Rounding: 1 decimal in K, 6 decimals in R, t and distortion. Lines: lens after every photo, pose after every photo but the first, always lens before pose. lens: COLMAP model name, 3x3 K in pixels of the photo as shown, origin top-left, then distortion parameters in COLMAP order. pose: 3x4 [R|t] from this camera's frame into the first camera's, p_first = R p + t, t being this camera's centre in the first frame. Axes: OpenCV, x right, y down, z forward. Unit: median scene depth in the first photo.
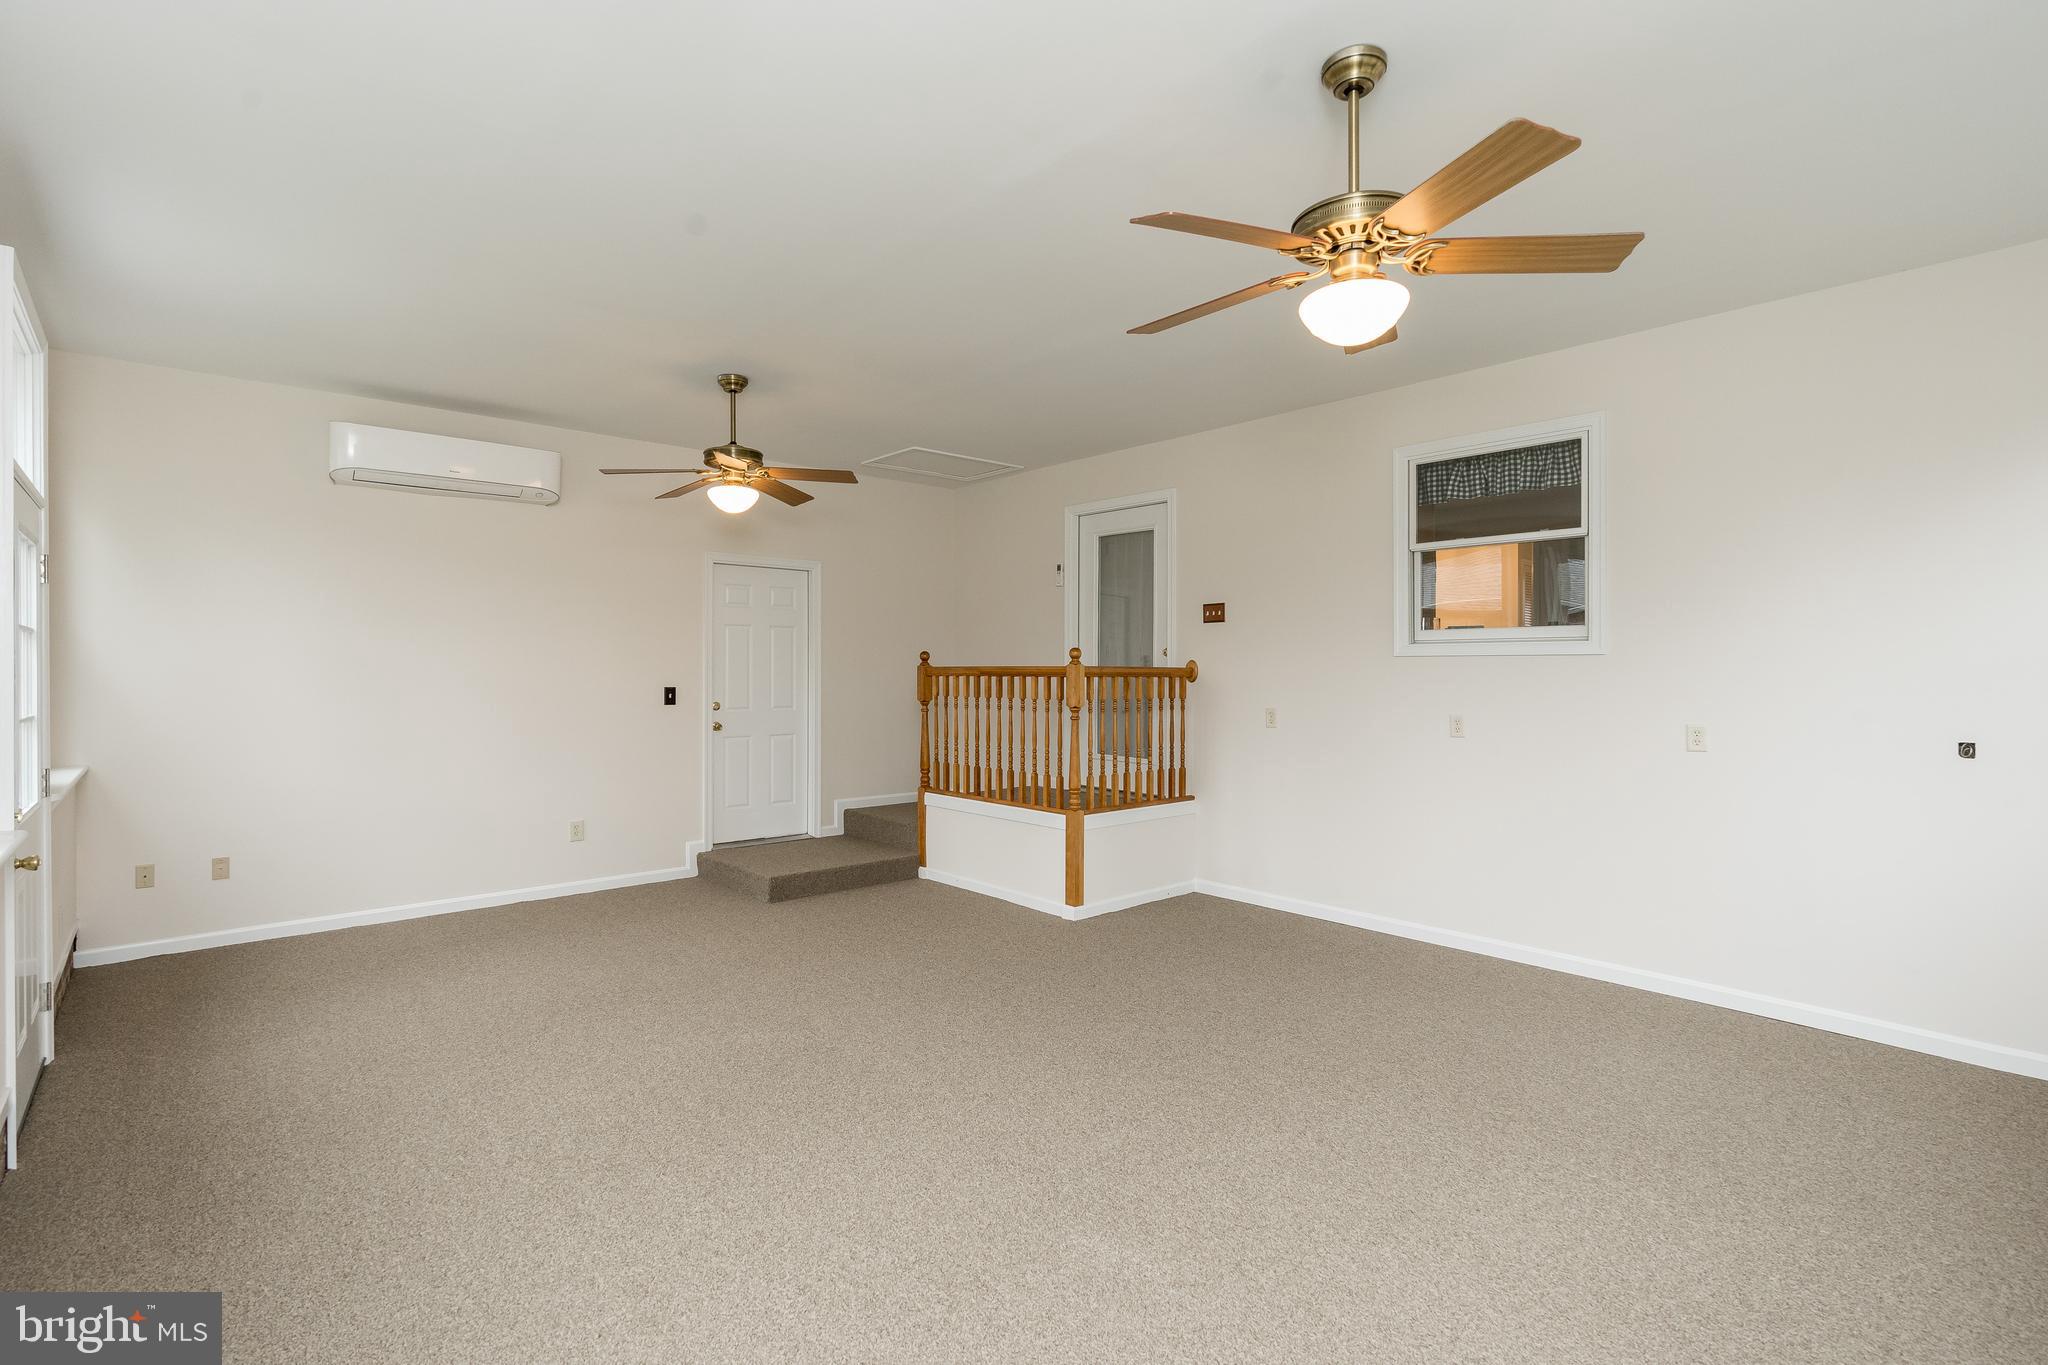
lens RADIAL K [[952.4, 0, 1000.8], [0, 952.4, 690.4], [0, 0, 1]] dist [-0.000738, 0.000254]
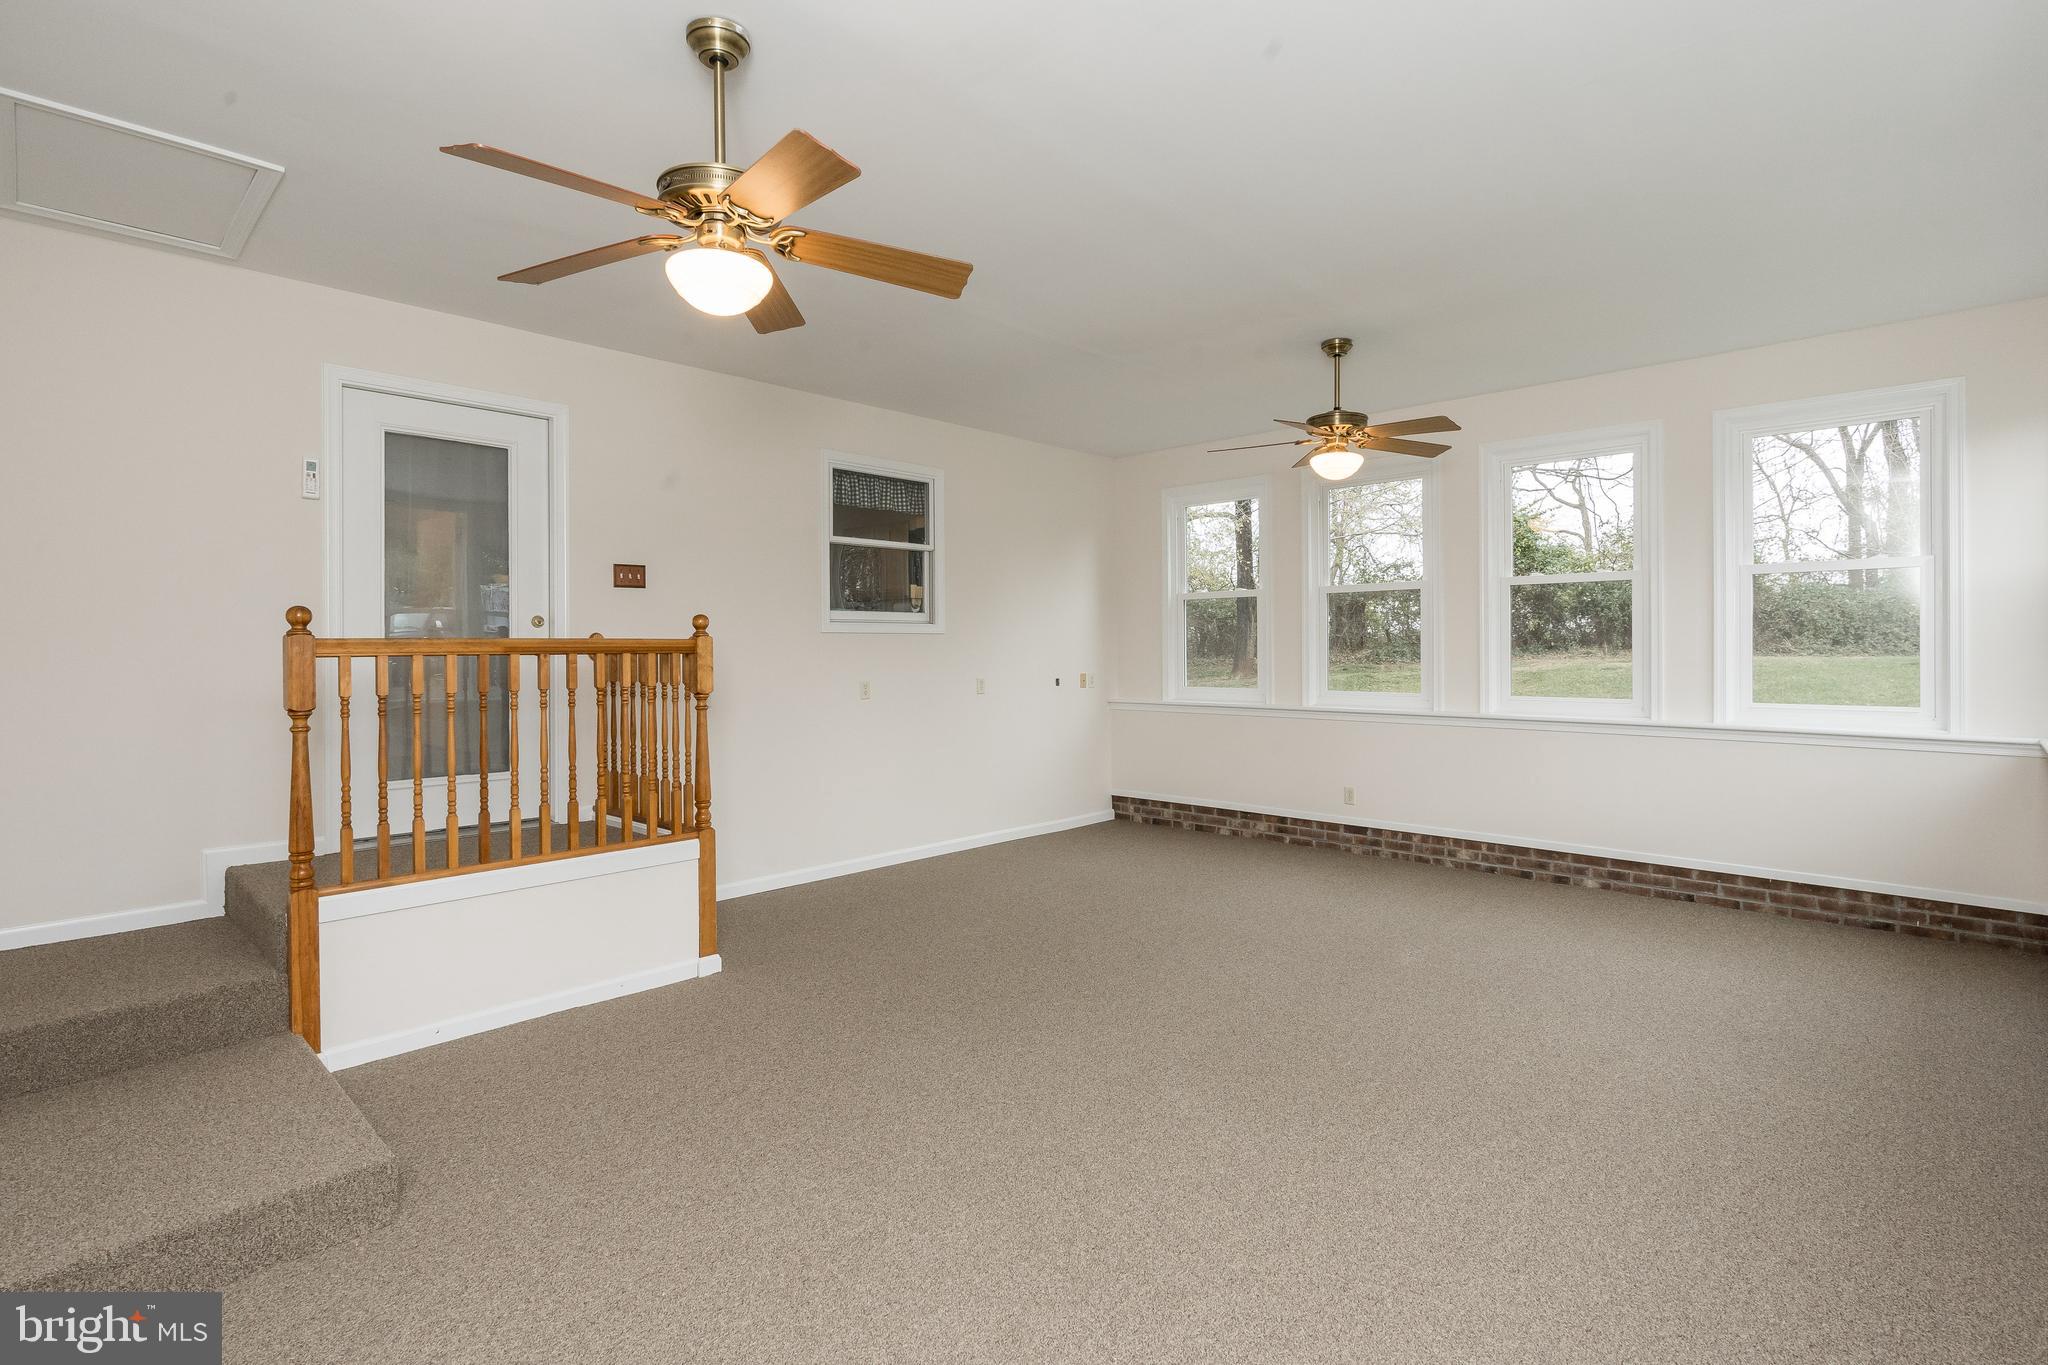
lens RADIAL K [[981.8, 0, 1024.0], [0, 981.8, 682.5], [0, 0, 1]] dist [-0.001175, 0.000377]
pose [[-0.102709, -0.034654, 0.994108, -0.701012], [0.028423, 0.998883, 0.037757, -0.012748], [-0.994305, 0.032133, -0.101609, 0.803335]]
